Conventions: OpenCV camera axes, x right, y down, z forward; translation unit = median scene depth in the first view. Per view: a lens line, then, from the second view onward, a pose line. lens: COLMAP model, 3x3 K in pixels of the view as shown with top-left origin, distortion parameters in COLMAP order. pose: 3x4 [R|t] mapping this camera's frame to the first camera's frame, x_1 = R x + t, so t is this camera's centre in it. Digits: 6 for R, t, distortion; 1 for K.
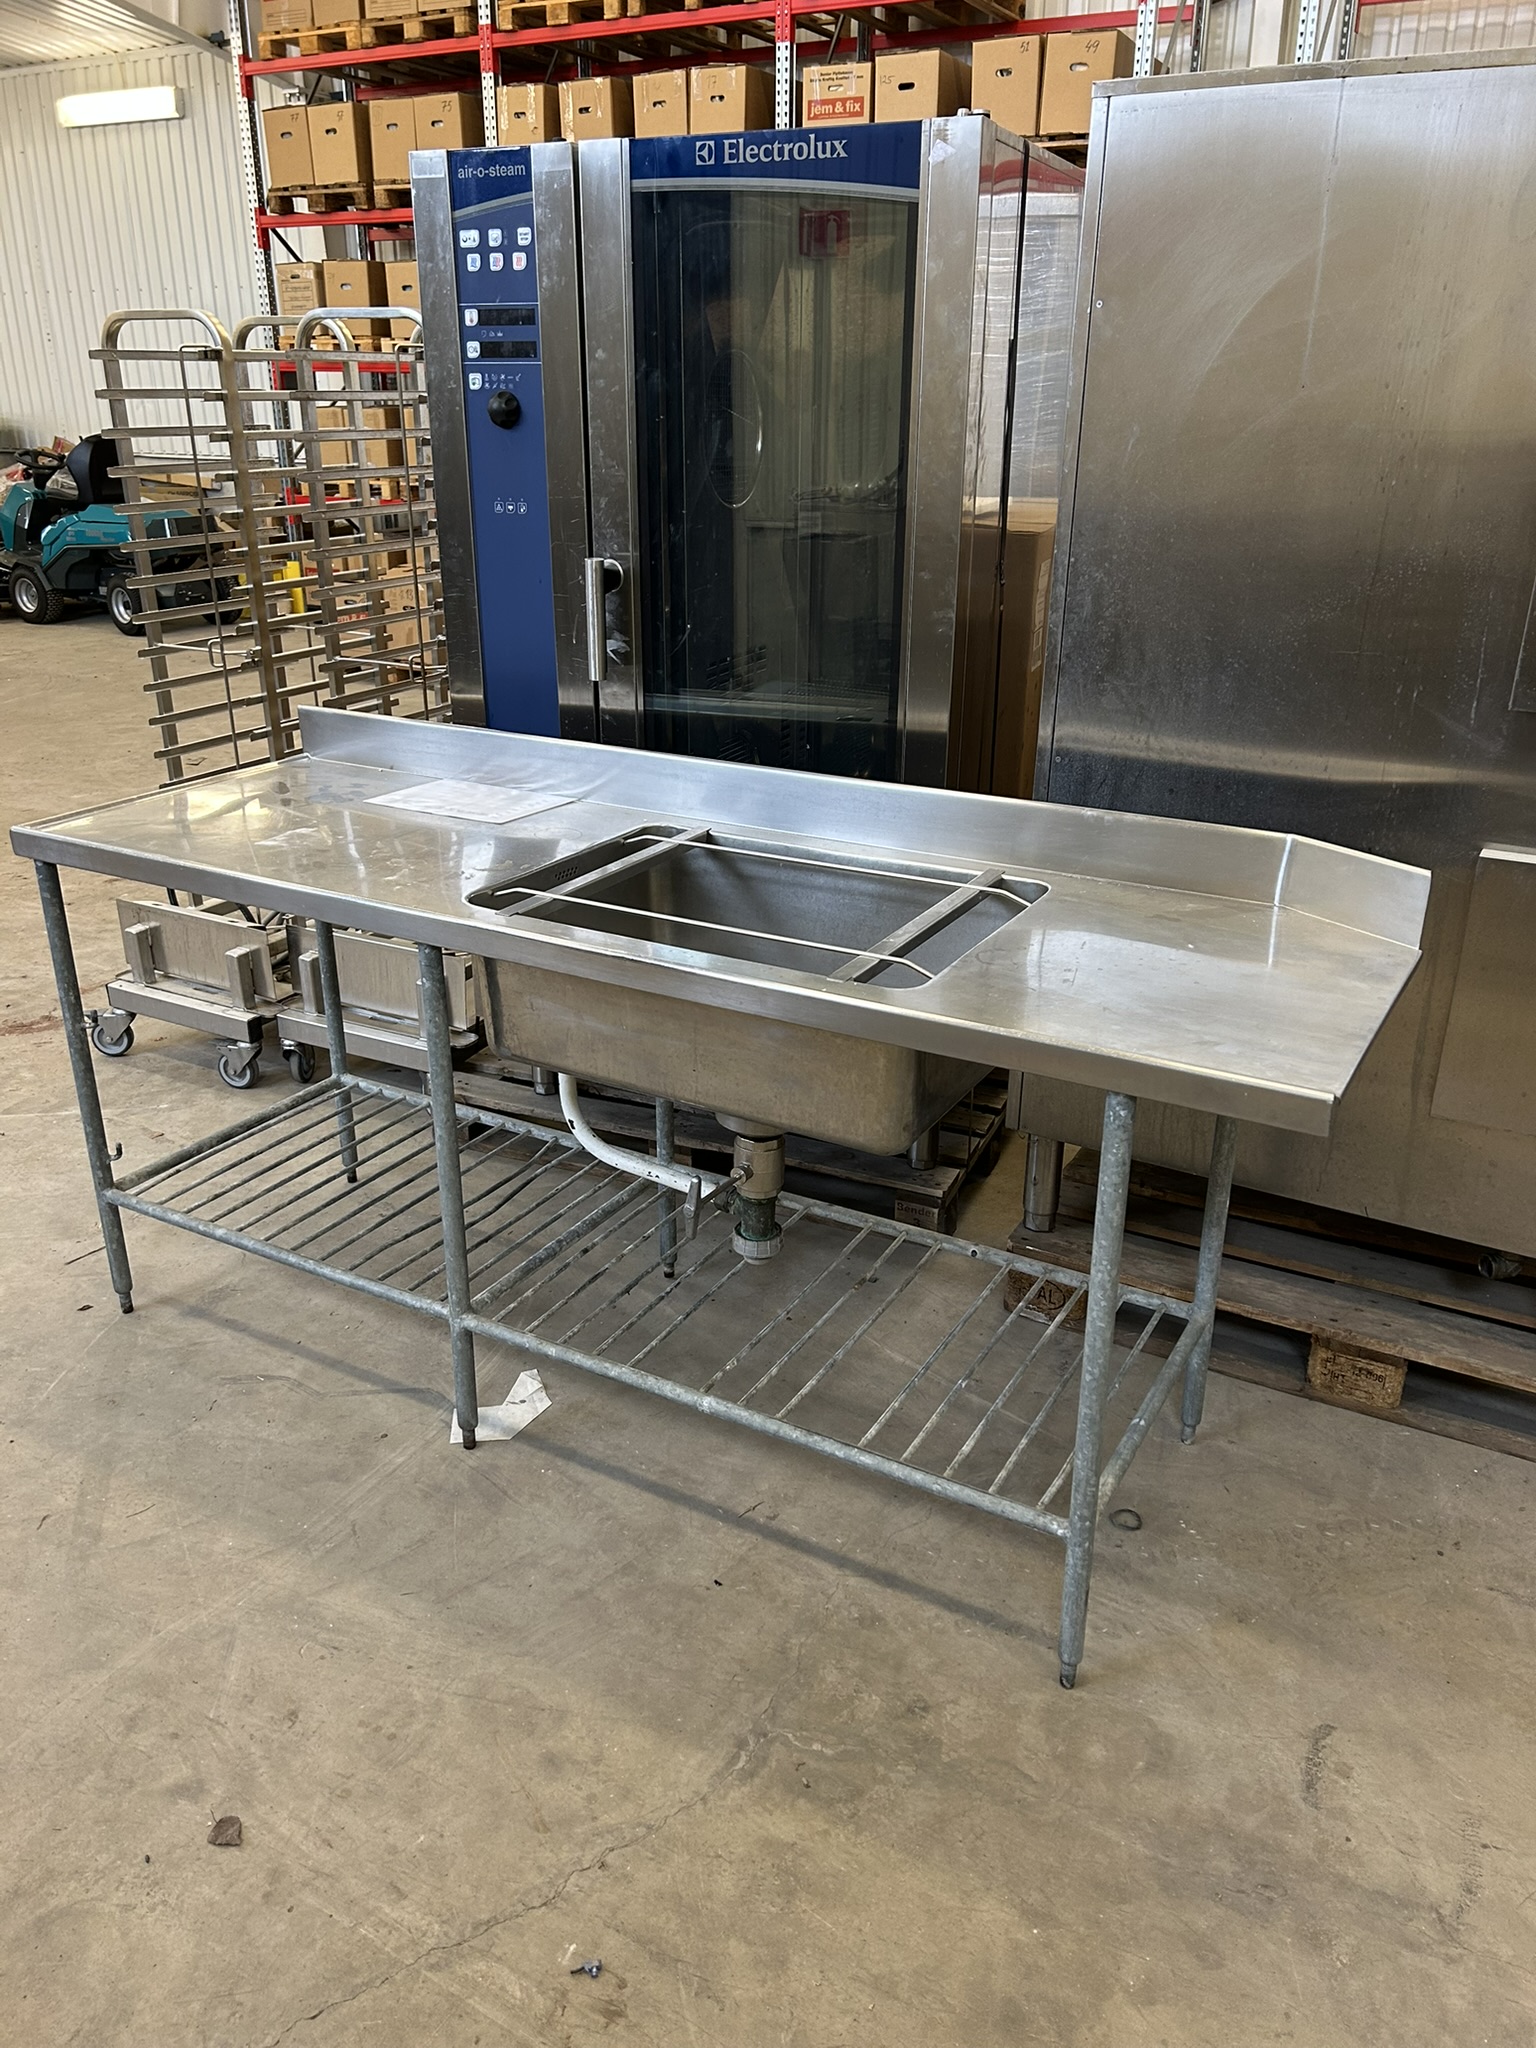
lens RADIAL K [[1545.7, 0, 765.3], [0, 1545.7, 1026.3], [0, 0, 1]] dist [0.028820, -0.034958]
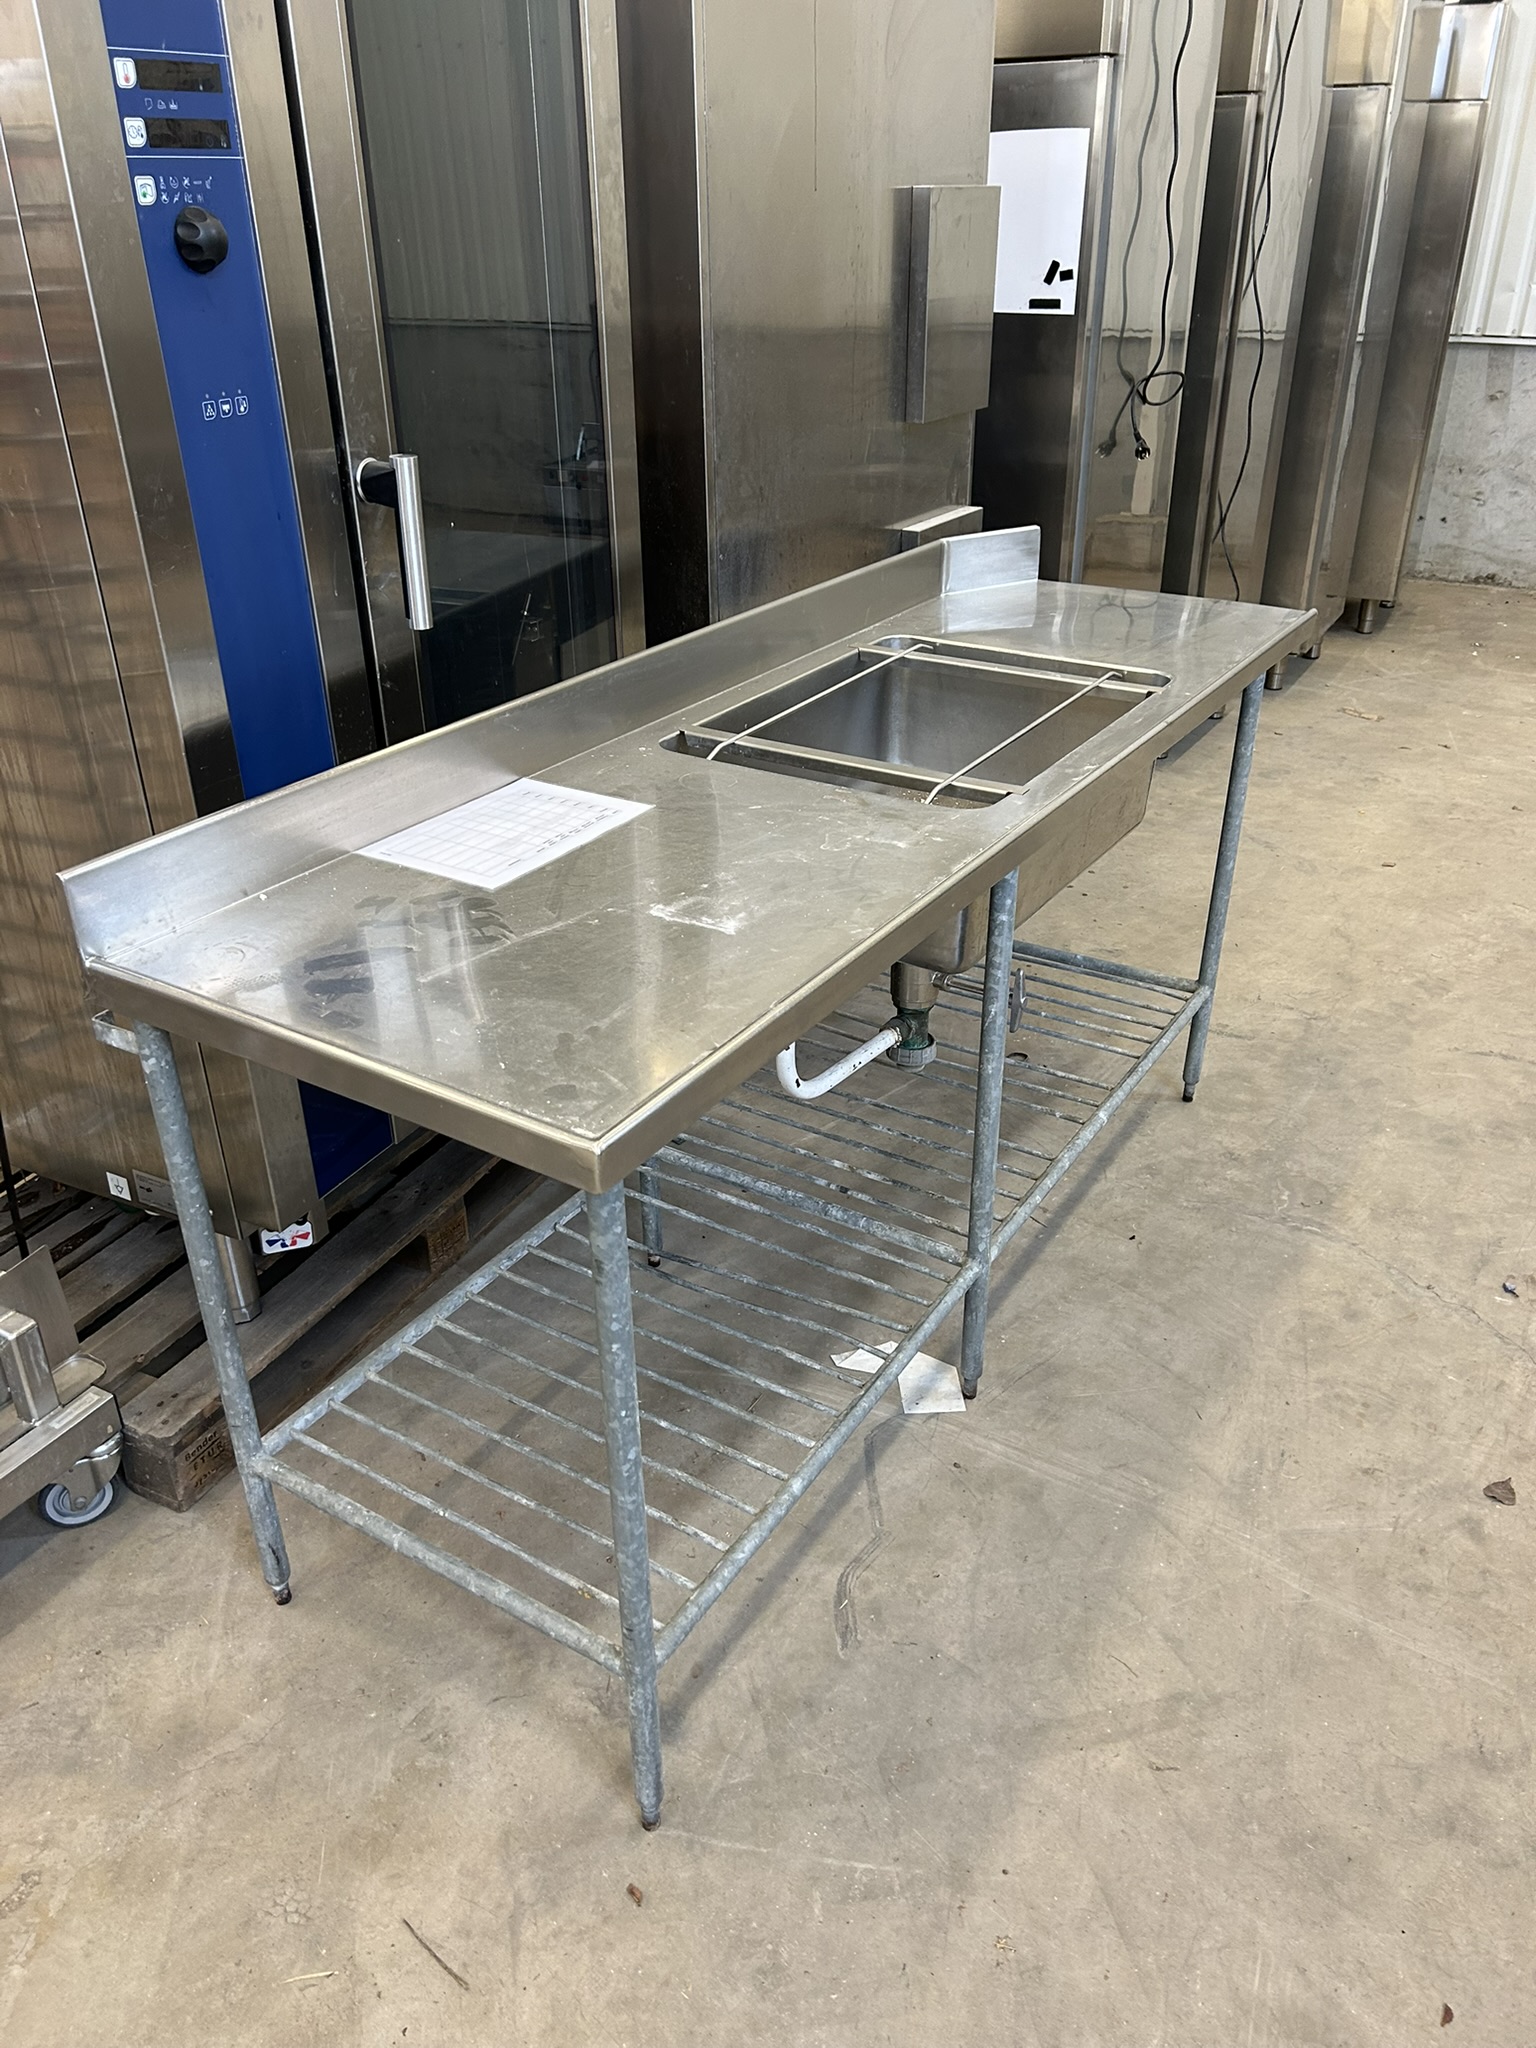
lens RADIAL K [[1545.7, 0, 765.0], [0, 1545.7, 1023.8], [0, 0, 1]] dist [0.028820, -0.034958]
pose [[0.047704, -0.479298, 0.876355, -0.967632], [0.383378, 0.818943, 0.427029, -0.379779], [-0.922359, 0.315604, 0.222819, 0.896886]]
